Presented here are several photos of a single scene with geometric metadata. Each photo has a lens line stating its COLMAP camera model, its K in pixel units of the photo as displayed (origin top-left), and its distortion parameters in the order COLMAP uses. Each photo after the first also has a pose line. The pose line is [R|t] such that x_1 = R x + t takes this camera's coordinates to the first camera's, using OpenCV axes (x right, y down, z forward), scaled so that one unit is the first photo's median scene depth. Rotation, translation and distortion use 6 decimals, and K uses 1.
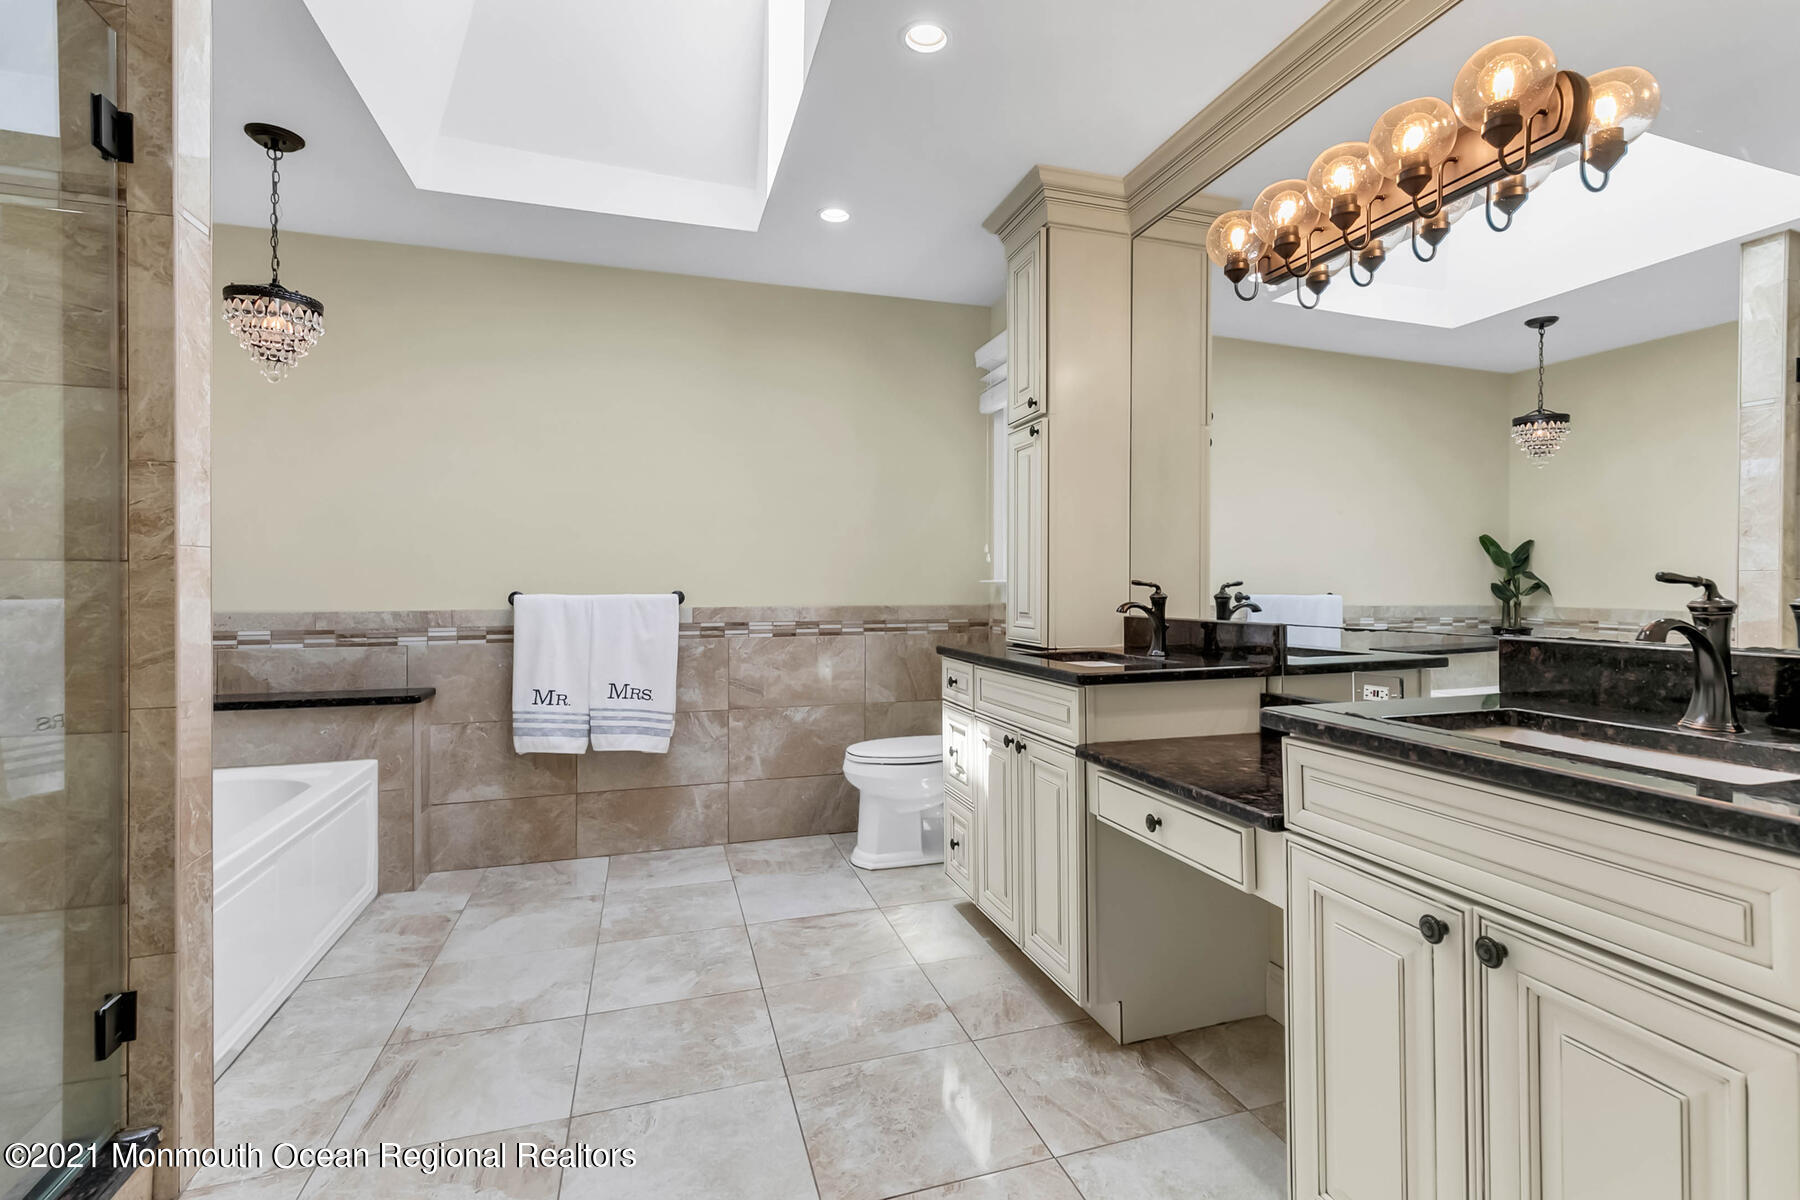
lens RADIAL K [[834.7, 0, 905.1], [0, 834.7, 590.7], [0, 0, 1]] dist [0.008293, -0.000891]
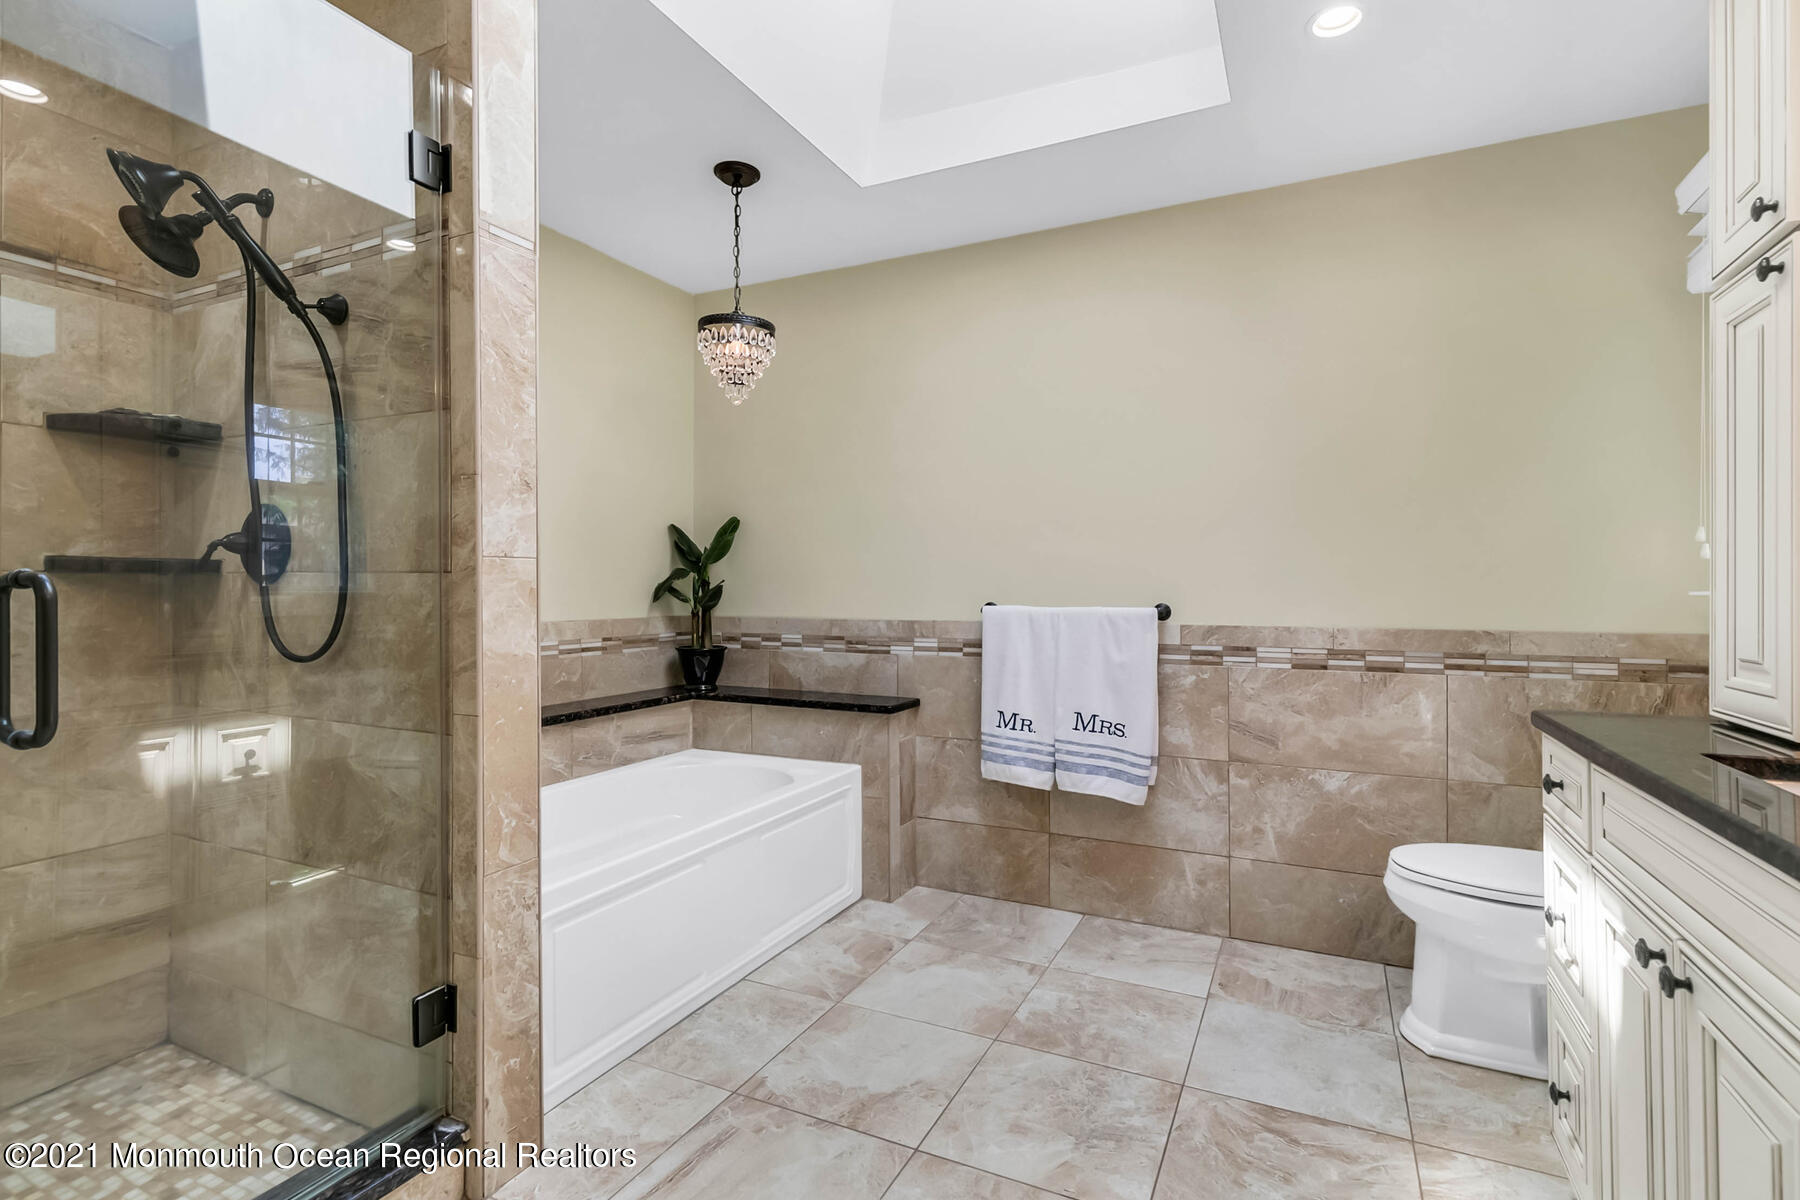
lens RADIAL K [[834.7, 0, 904.9], [0, 834.7, 587.5], [0, 0, 1]] dist [0.008293, -0.000891]
pose [[0.744637, 0.000780, -0.667470, 0.092307], [-0.009865, 0.999903, -0.009836, -0.005713], [0.667397, 0.013909, 0.744572, 0.287118]]
